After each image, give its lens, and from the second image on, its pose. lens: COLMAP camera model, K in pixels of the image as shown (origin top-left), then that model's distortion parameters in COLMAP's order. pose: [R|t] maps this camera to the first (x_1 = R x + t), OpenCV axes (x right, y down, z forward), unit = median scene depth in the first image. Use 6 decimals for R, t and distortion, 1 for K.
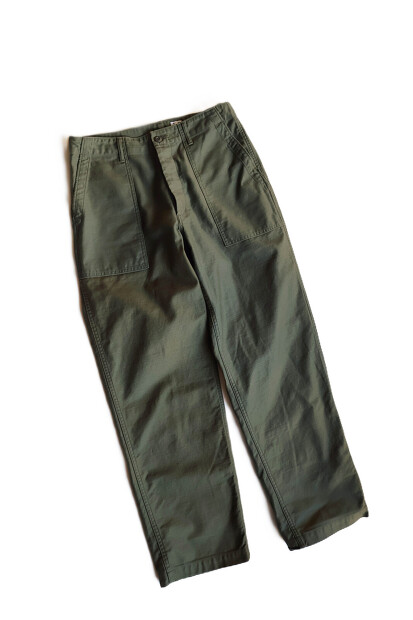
lens RADIAL K [[537.7, 0, 206.5], [0, 537.7, 310.0], [0, 0, 1]] dist [0.000449, 0.001671]
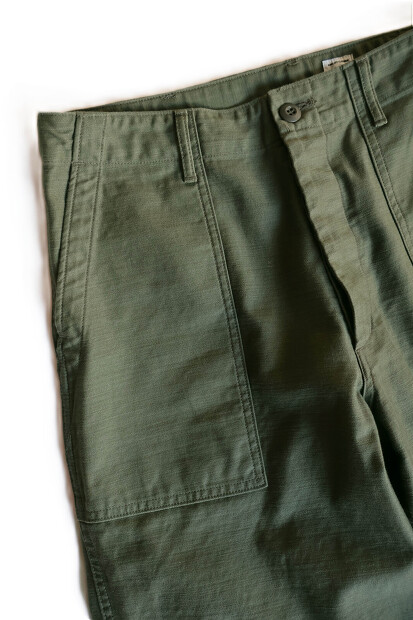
lens RADIAL K [[537.7, 0, 206.5], [0, 537.7, 310.0], [0, 0, 1]] dist [0.000449, 0.001671]
pose [[0.997984, 0.005306, -0.063247, -0.124467], [0.002695, 0.992059, 0.125741, -0.238909], [0.063412, -0.125658, 0.990045, 0.644765]]
